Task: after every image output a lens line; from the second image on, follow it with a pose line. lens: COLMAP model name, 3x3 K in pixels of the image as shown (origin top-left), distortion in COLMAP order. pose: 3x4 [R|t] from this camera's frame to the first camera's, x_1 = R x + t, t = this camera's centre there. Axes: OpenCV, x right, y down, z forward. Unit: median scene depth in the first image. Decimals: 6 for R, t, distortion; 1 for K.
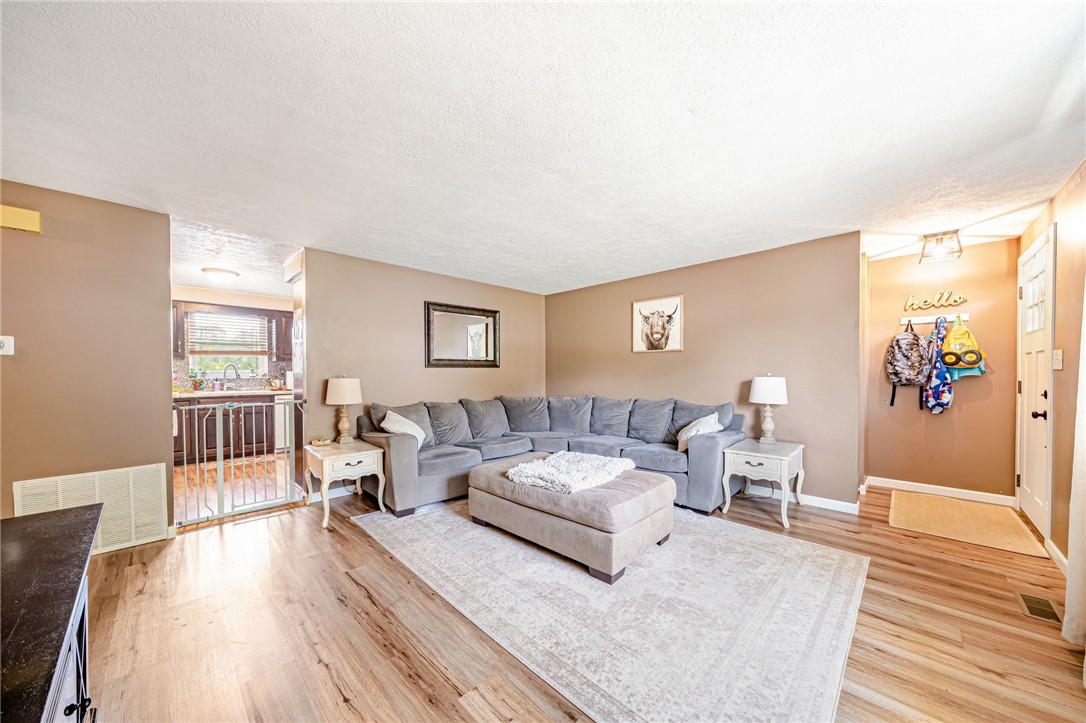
lens RADIAL K [[380.6, 0, 541.6], [0, 380.6, 374.4], [0, 0, 1]] dist [-0.001516, -0.000081]
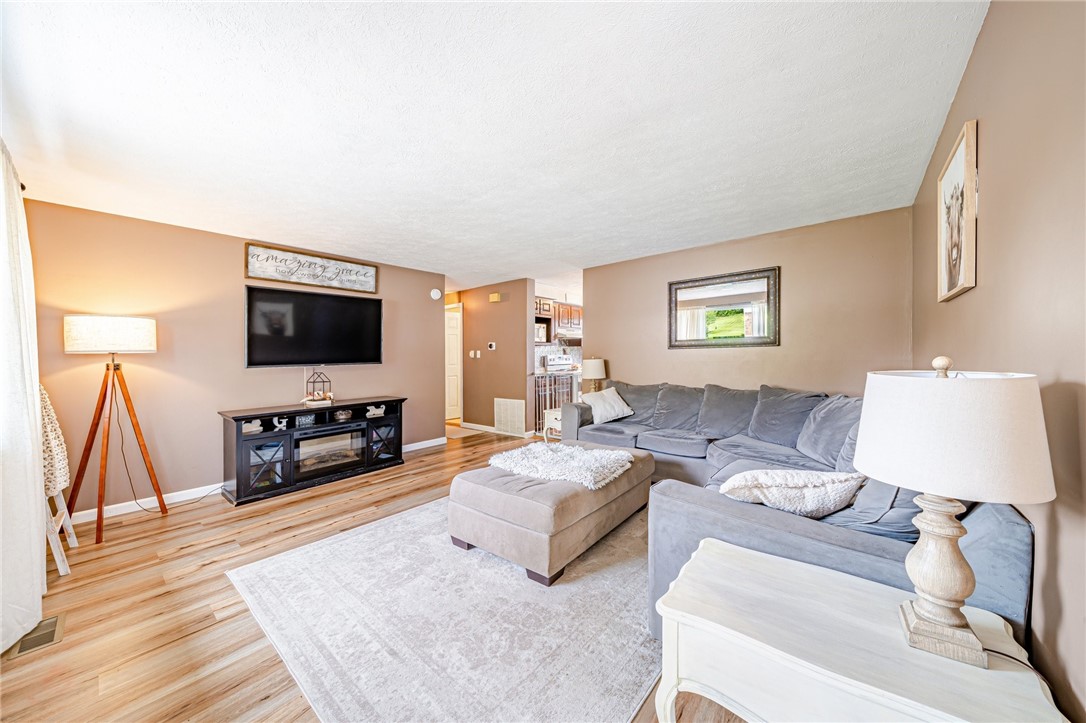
lens RADIAL K [[380.6, 0, 541.6], [0, 380.6, 374.4], [0, 0, 1]] dist [-0.001516, -0.000081]
pose [[0.068841, 0.053737, -0.996179, 1.343530], [0.009719, 0.998465, 0.054532, -0.021810], [0.997580, -0.013436, 0.068213, 1.212430]]
